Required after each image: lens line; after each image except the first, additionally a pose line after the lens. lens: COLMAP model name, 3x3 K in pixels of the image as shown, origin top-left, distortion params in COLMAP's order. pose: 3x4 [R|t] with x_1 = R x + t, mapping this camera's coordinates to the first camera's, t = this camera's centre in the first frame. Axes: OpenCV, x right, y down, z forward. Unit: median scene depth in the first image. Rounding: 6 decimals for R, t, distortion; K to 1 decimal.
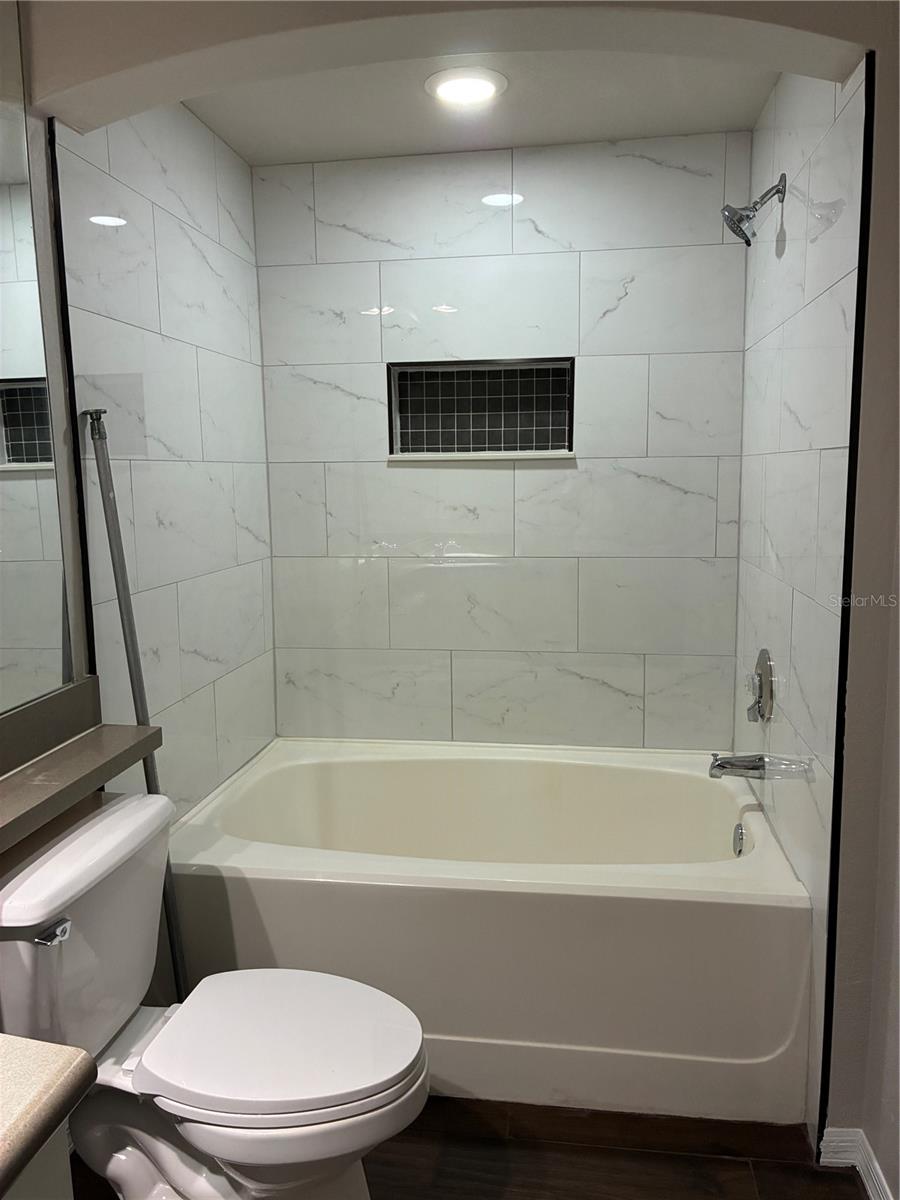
lens RADIAL K [[910.1, 0, 446.0], [0, 910.1, 592.0], [0, 0, 1]] dist [0.056306, -0.069180]
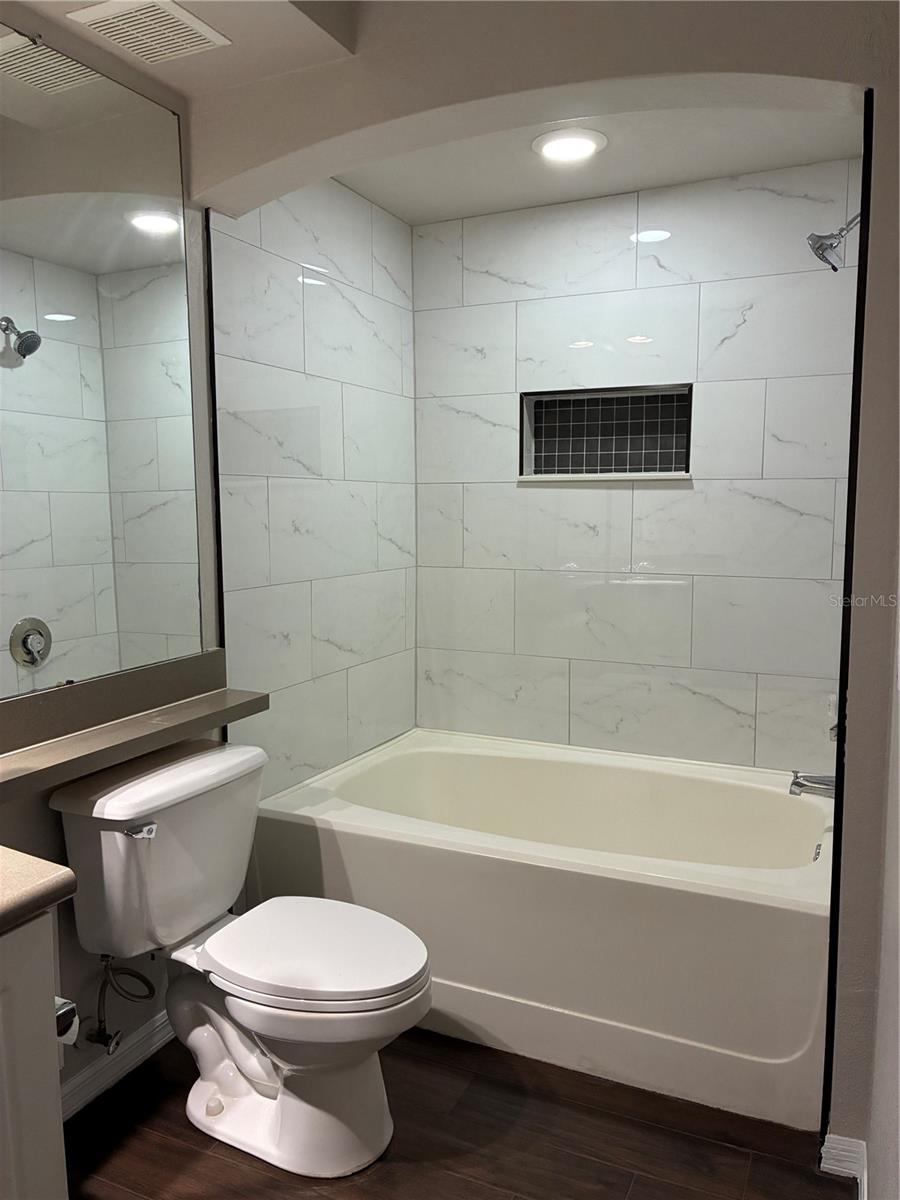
lens RADIAL K [[910.1, 0, 442.5], [0, 910.1, 594.9], [0, 0, 1]] dist [0.056306, -0.069180]
pose [[0.957430, 0.041869, -0.285613, 0.216283], [-0.050318, 0.998484, -0.022303, 0.027195], [0.284247, 0.035725, 0.958085, -0.089667]]
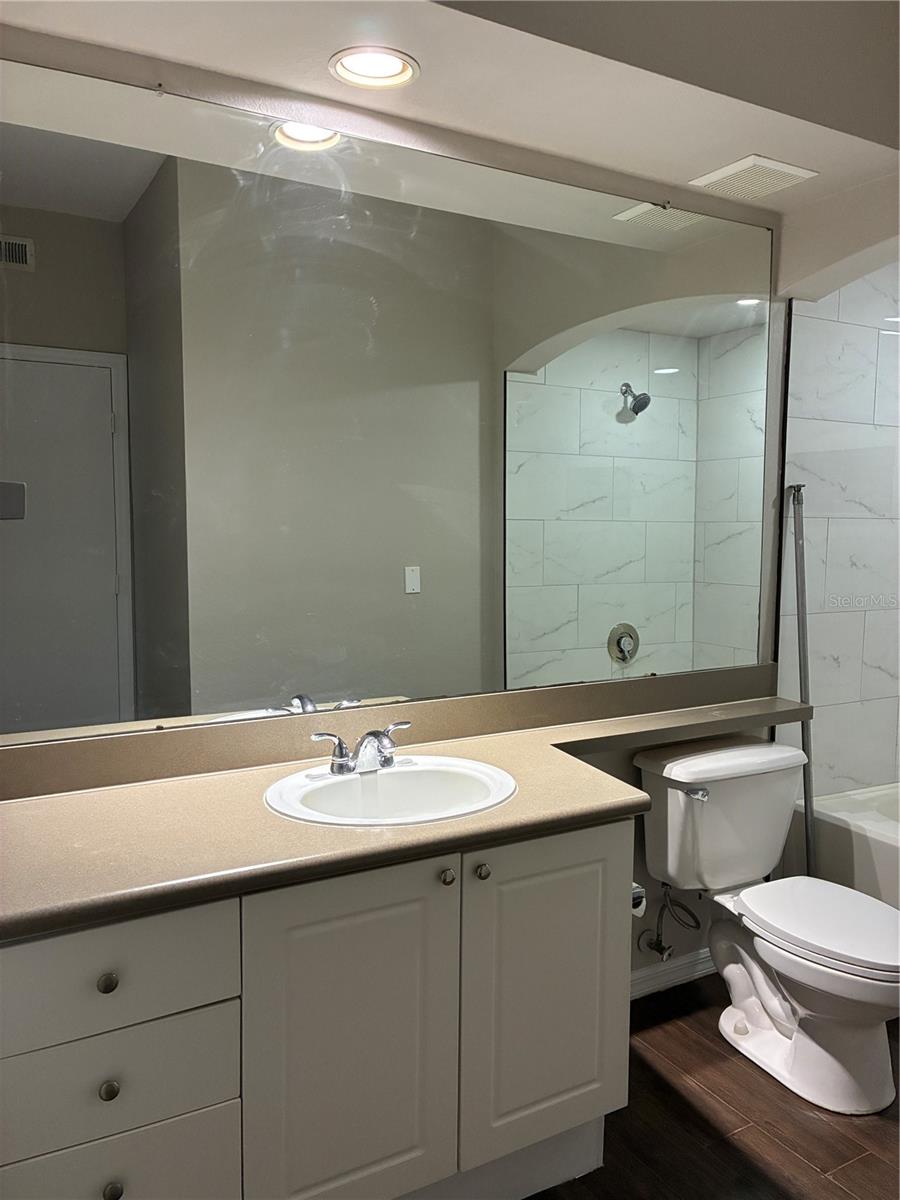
lens RADIAL K [[910.1, 0, 451.7], [0, 910.1, 593.2], [0, 0, 1]] dist [0.056306, -0.069180]
pose [[0.620929, 0.091174, -0.778546, 0.369783], [-0.126291, 0.991873, 0.015433, 0.019936], [0.773626, 0.088741, 0.627397, -0.292038]]
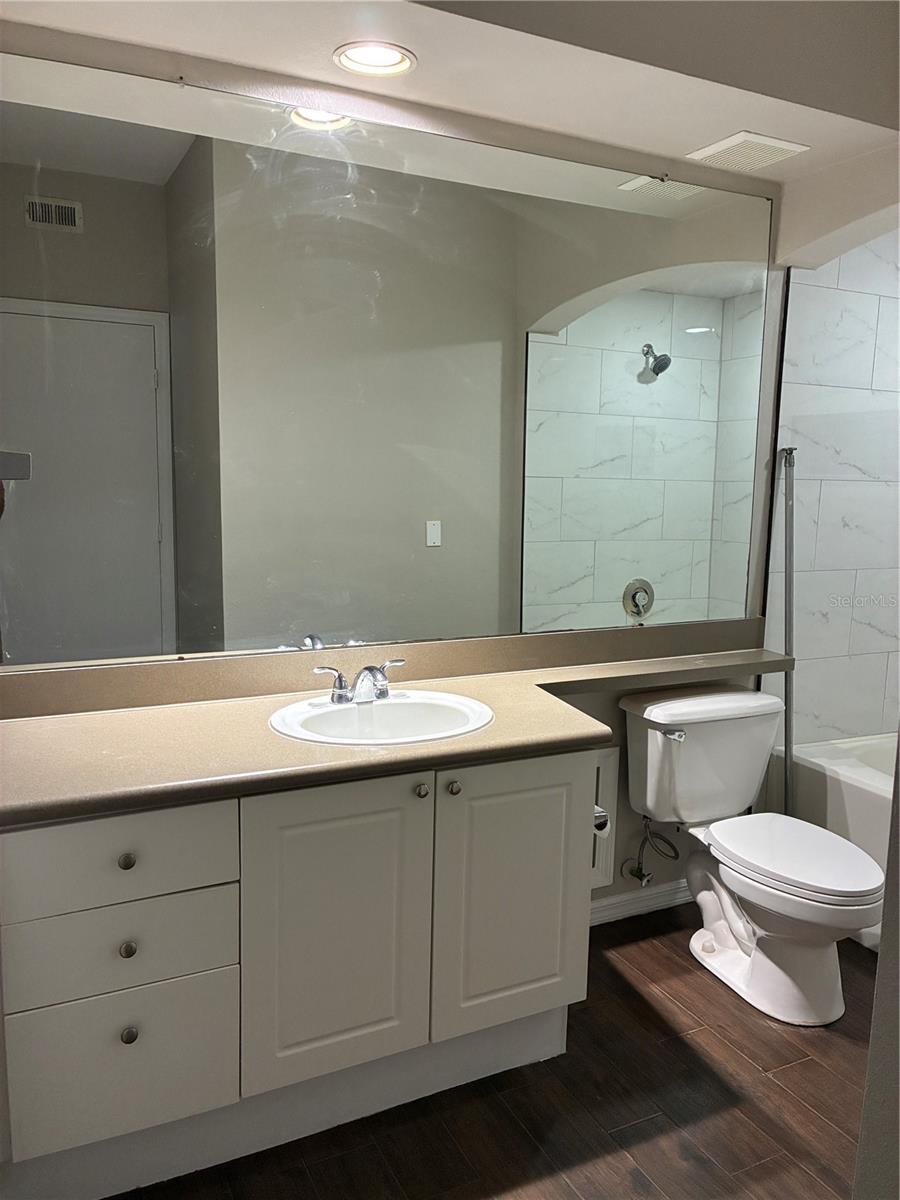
lens RADIAL K [[910.1, 0, 451.2], [0, 910.1, 597.8], [0, 0, 1]] dist [0.056306, -0.069180]
pose [[0.574363, 0.146315, -0.805418, 0.483717], [-0.143577, 0.986651, 0.076850, 0.013086], [0.805911, 0.071500, 0.587703, -0.299996]]
